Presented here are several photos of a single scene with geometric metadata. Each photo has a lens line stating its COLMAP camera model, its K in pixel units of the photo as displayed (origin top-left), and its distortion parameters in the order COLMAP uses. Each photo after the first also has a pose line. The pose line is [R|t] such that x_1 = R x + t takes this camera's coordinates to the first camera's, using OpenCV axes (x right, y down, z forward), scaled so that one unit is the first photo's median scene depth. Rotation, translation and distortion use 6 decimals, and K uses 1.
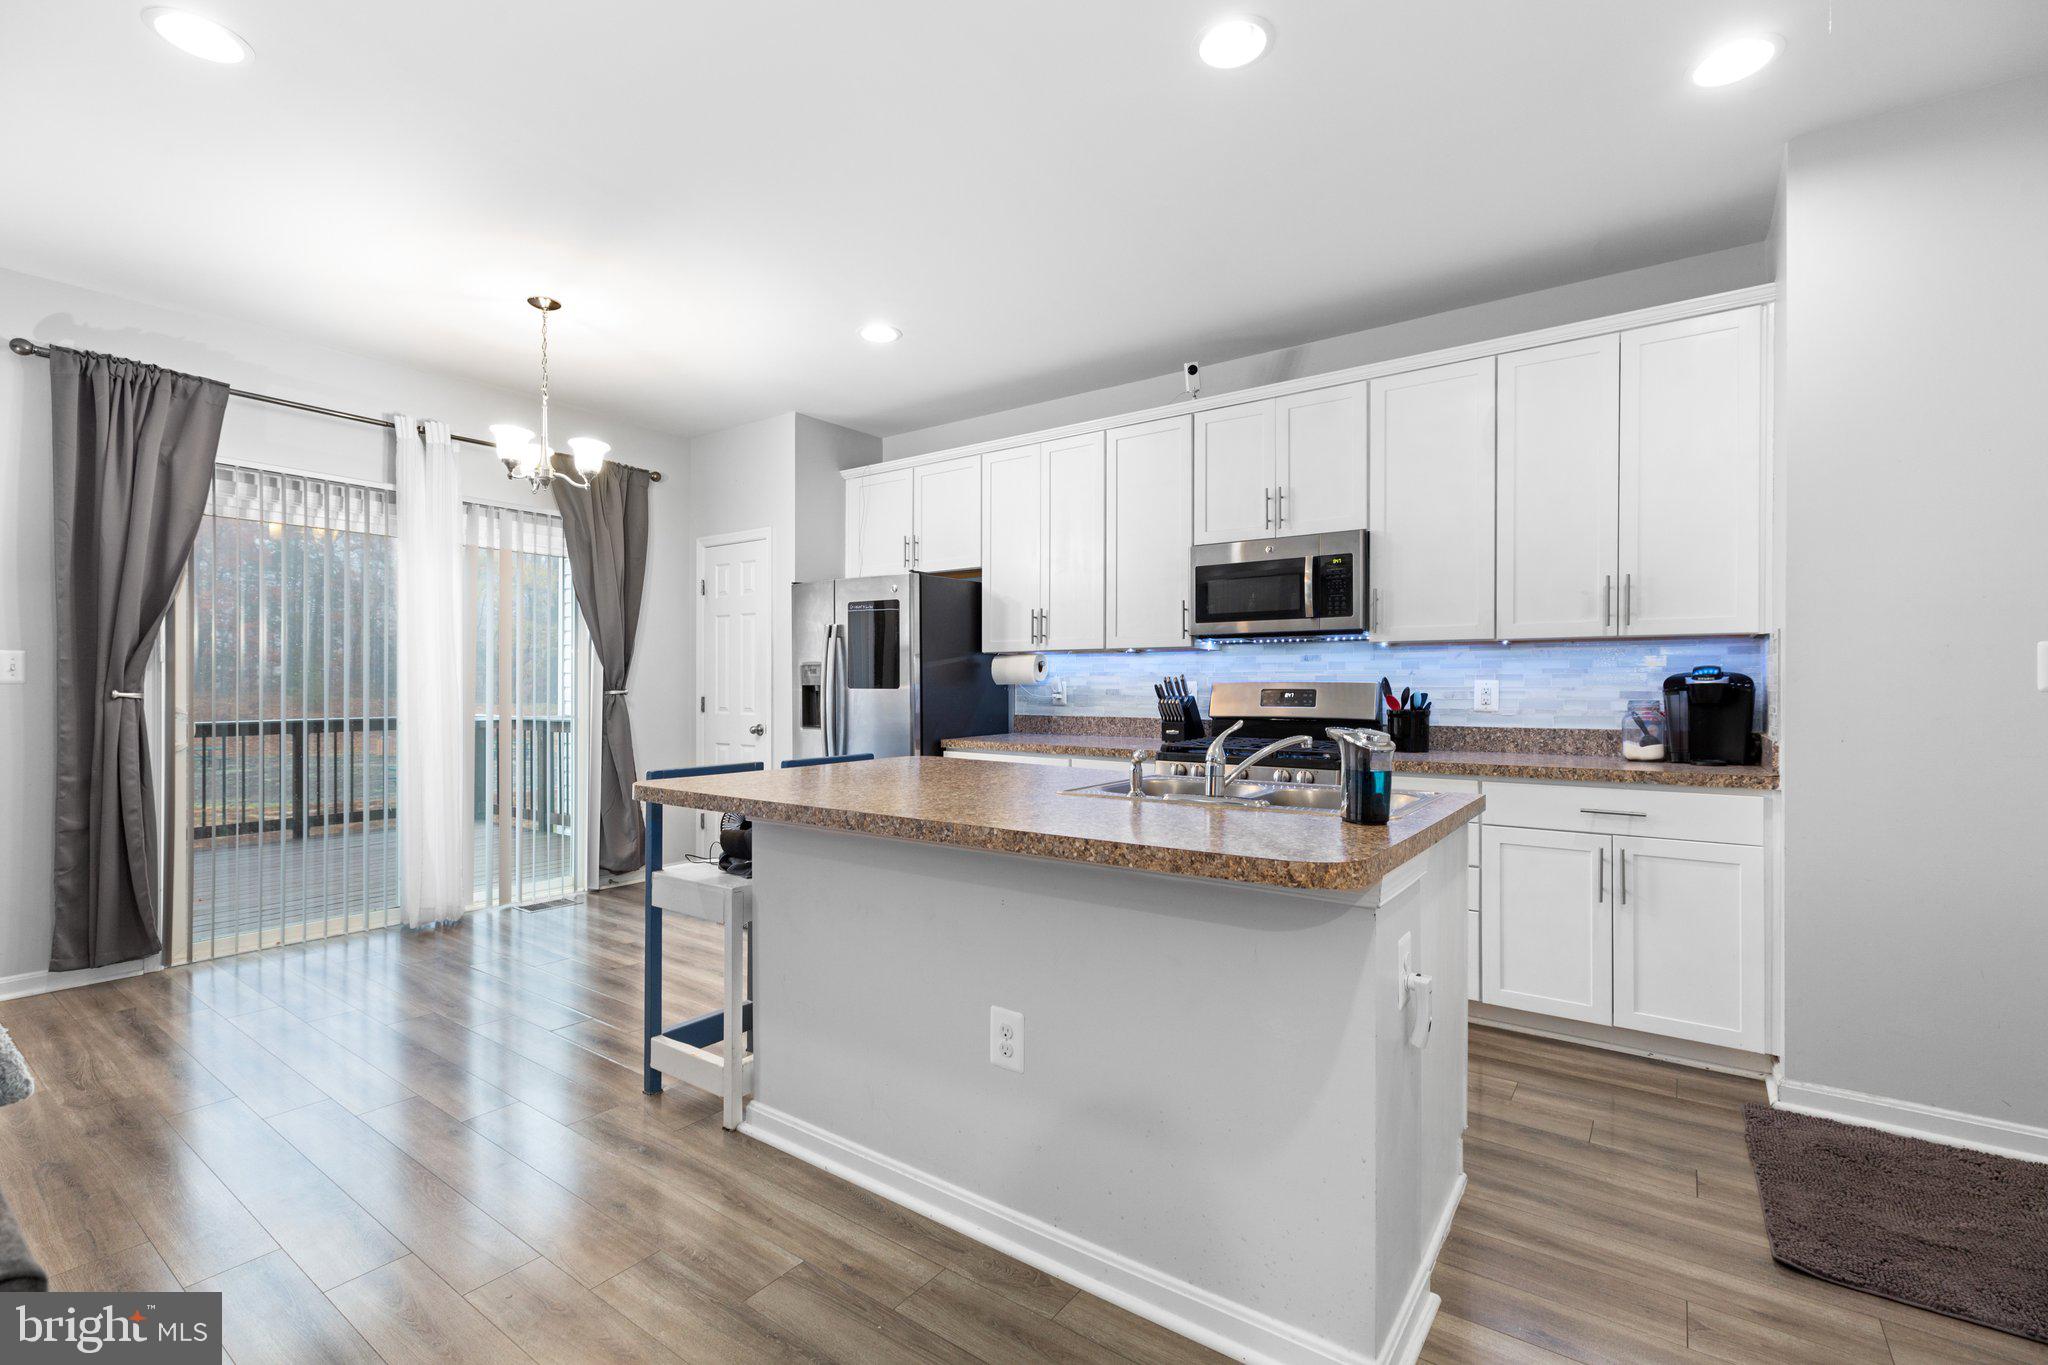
lens RADIAL K [[921.1, 0, 1007.4], [0, 921.1, 680.1], [0, 0, 1]] dist [0.004407, 0.000051]
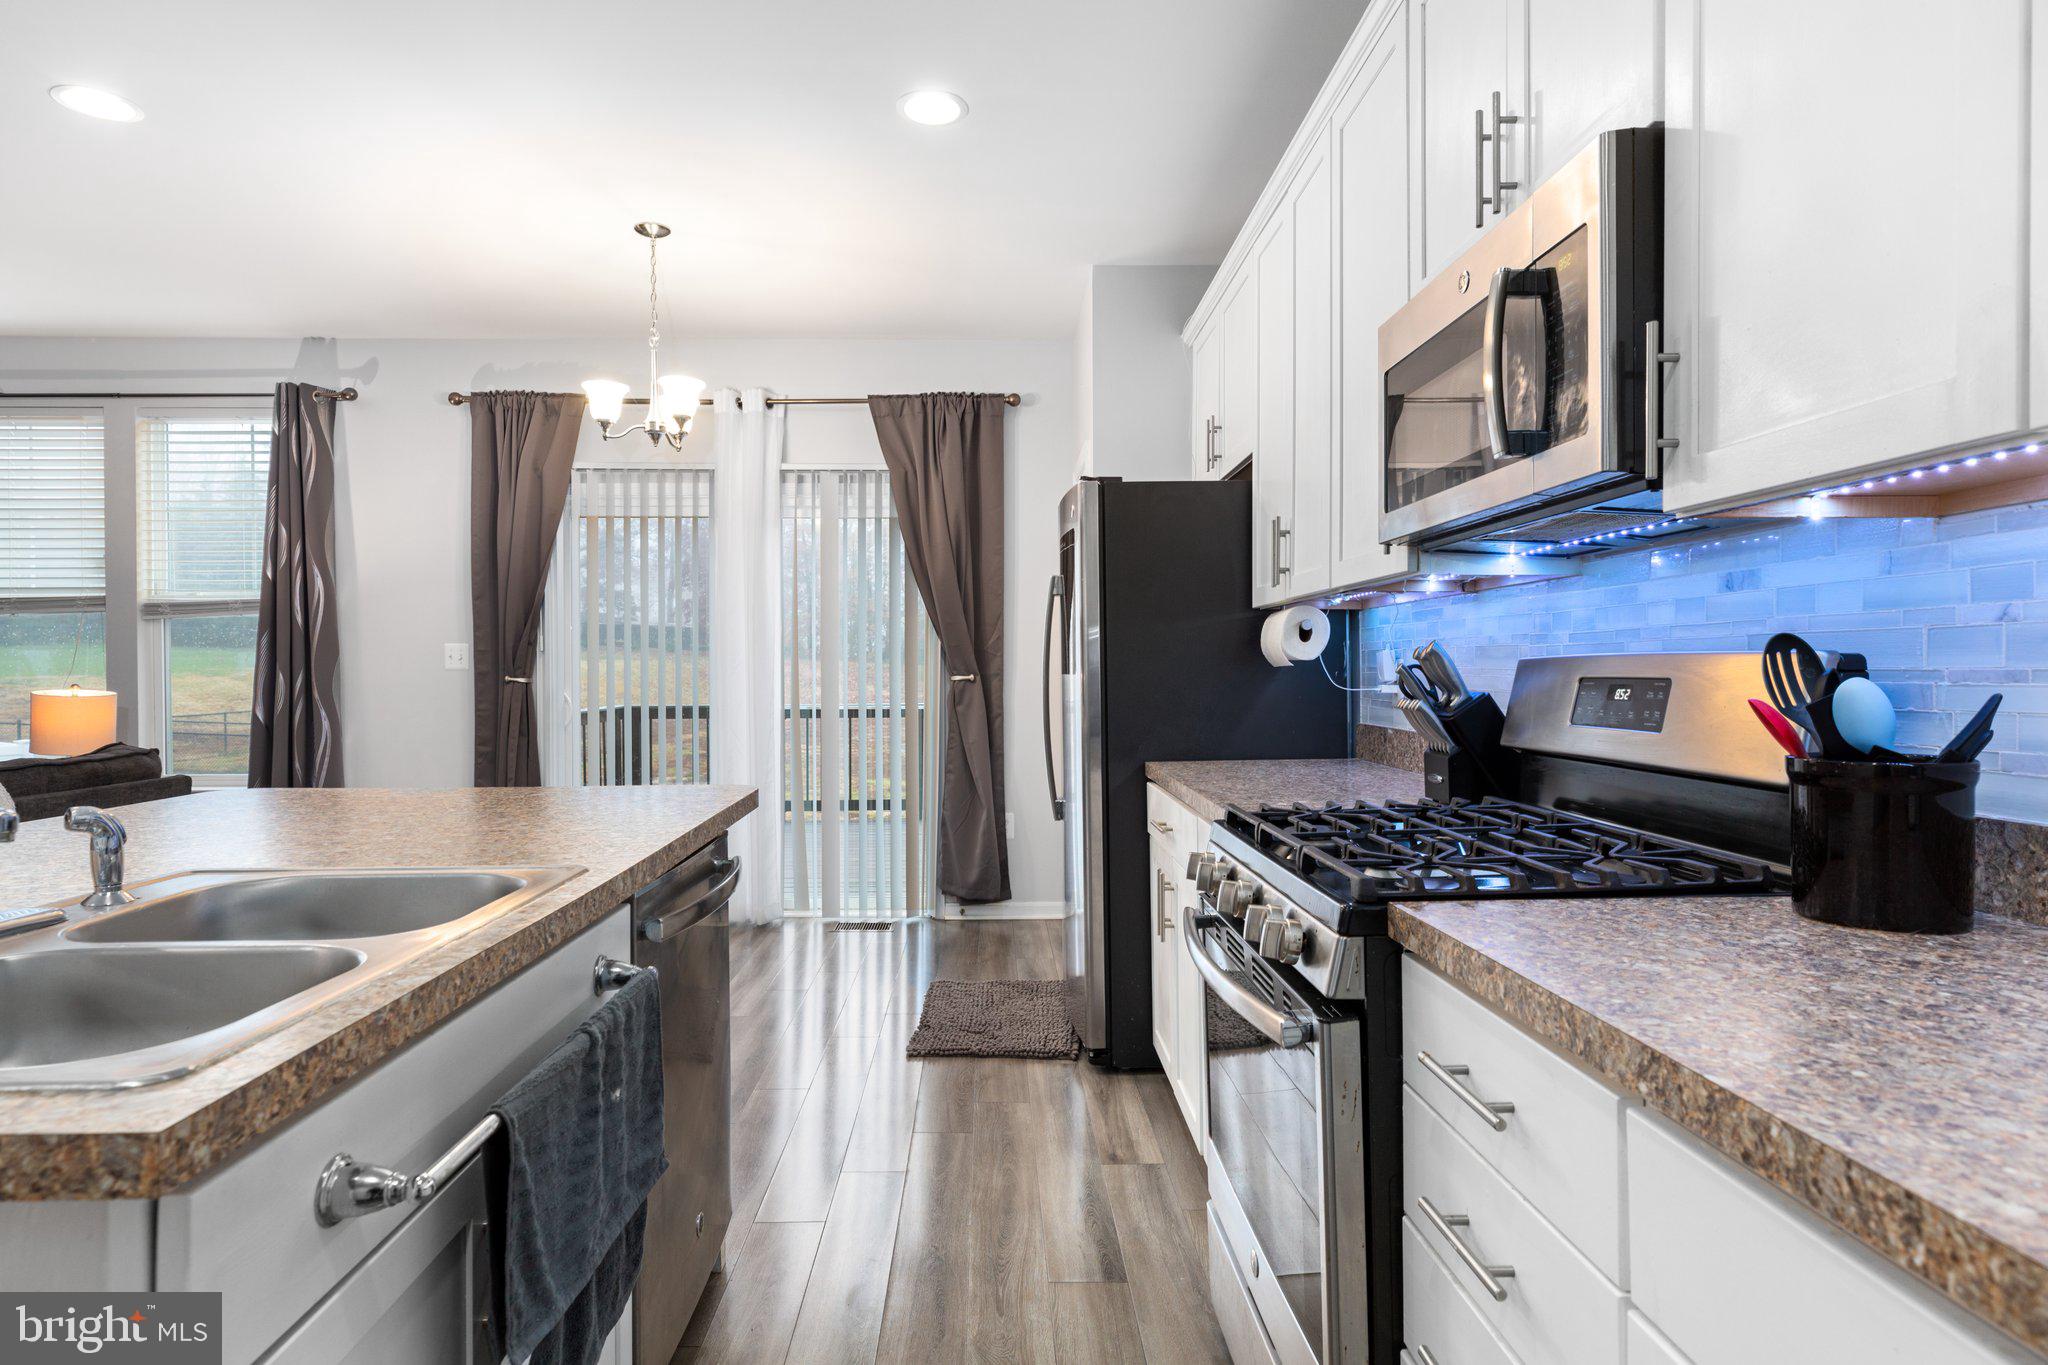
lens RADIAL K [[1120.3, 0, 1009.9], [0, 1120.3, 679.9], [0, 0, 1]] dist [0.003777, -0.000478]
pose [[0.610579, 0.005037, -0.791939, 0.528808], [0.009957, 0.999852, 0.014036, 0.002951], [0.791893, -0.016456, 0.610439, 0.603320]]
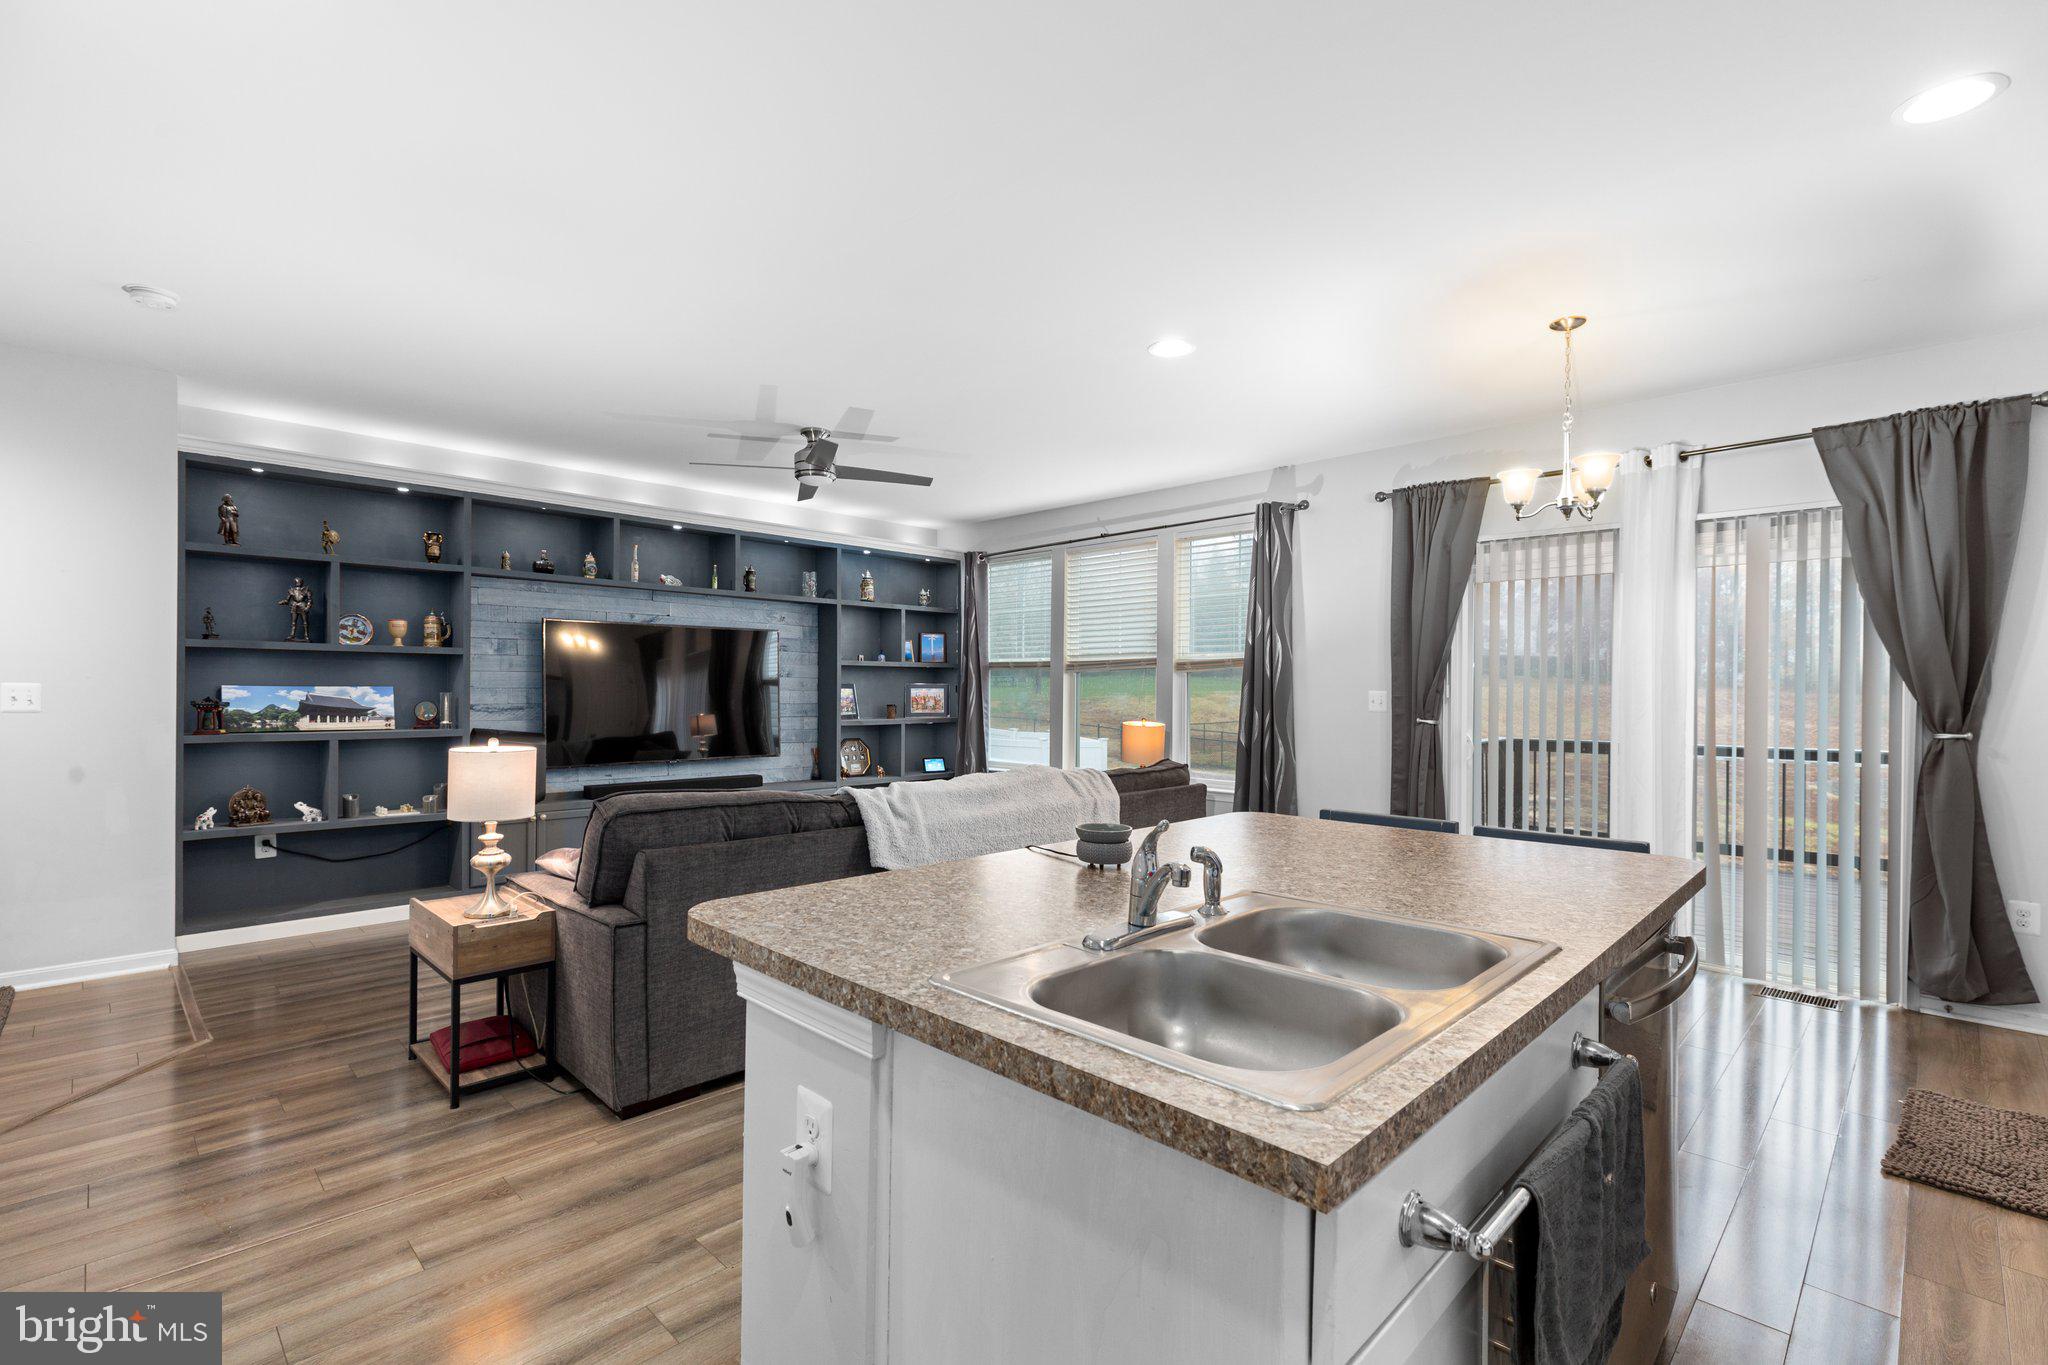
lens RADIAL K [[921.1, 0, 1016.6], [0, 921.1, 694.1], [0, 0, 1]] dist [0.004407, 0.000051]
pose [[-0.150436, 0.001616, -0.988618, 0.516460], [0.000348, 0.999999, 0.001582, -0.026716], [0.988620, -0.000107, -0.150436, 0.568638]]
